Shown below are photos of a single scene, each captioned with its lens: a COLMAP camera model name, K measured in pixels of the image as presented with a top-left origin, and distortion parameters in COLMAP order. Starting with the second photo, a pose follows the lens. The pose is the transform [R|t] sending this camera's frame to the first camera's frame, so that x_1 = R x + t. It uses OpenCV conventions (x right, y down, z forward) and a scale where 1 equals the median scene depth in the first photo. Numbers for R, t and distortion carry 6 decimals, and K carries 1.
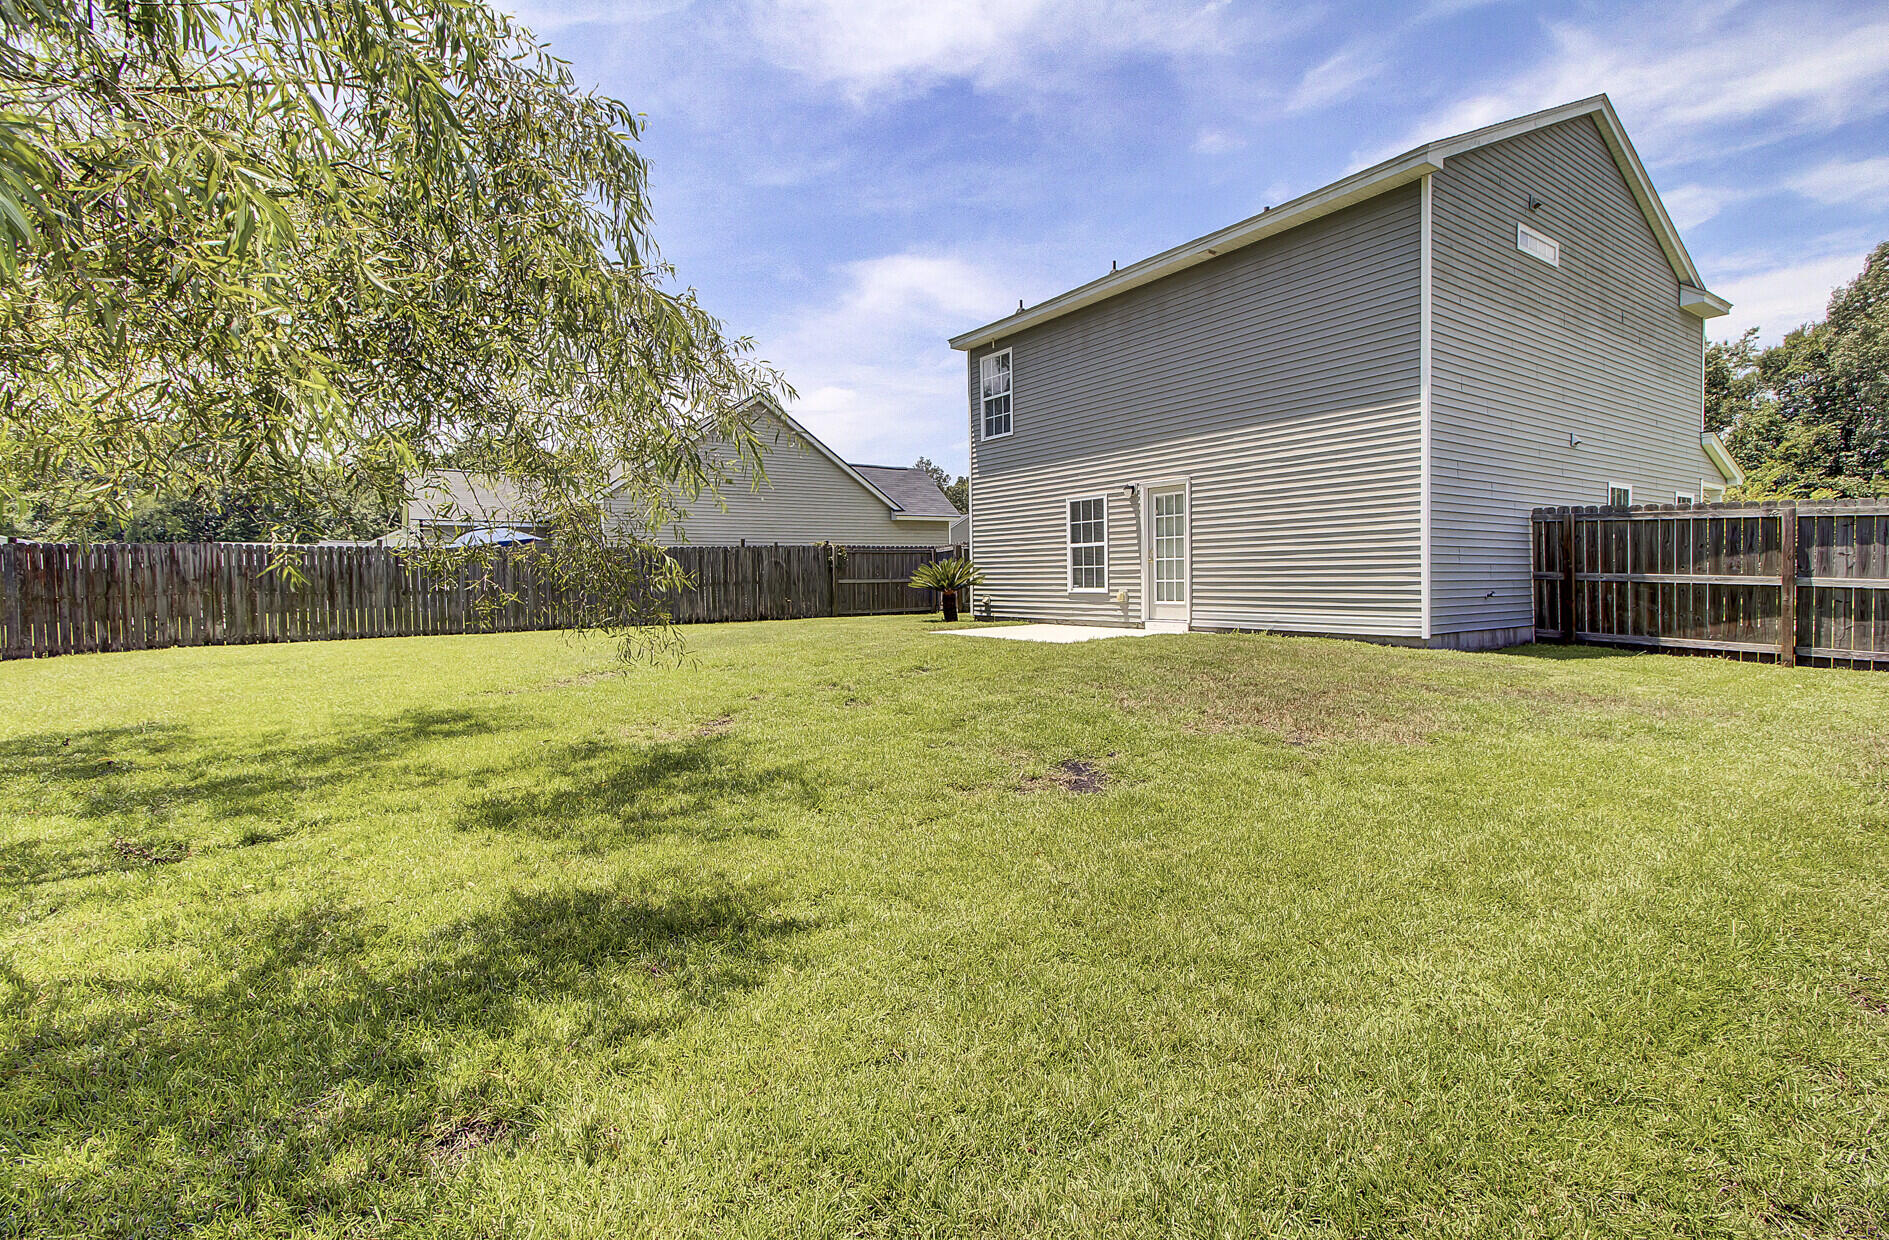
lens RADIAL K [[885.6, 0, 939.5], [0, 885.6, 610.8], [0, 0, 1]] dist [-0.000942, -0.000248]
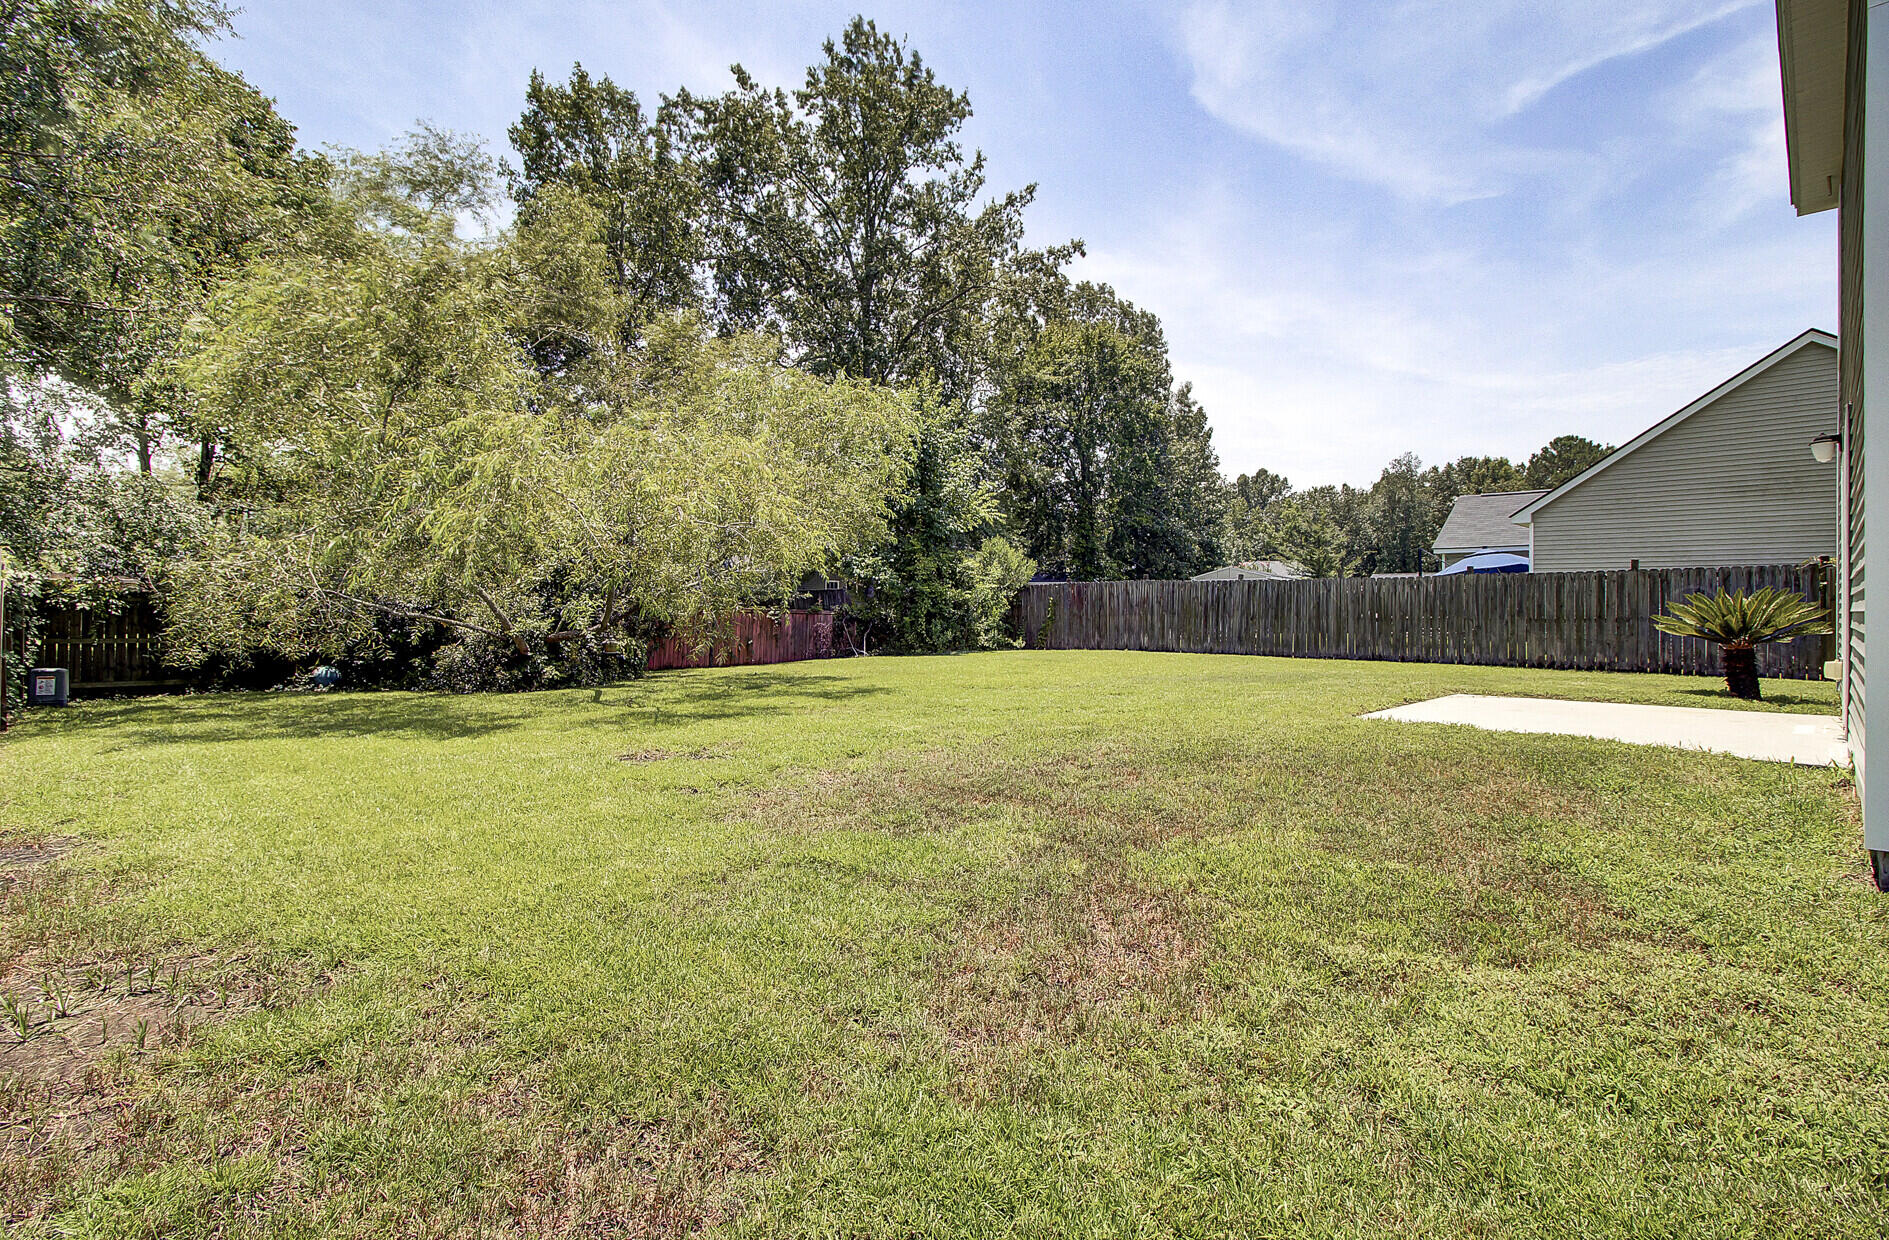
lens RADIAL K [[885.6, 0, 939.5], [0, 885.6, 610.8], [0, 0, 1]] dist [-0.000942, -0.000248]
pose [[0.172824, 0.020843, -0.984732, 0.490591], [-0.045420, 0.998881, 0.013172, -0.027245], [0.983905, 0.042450, 0.173578, 0.376643]]
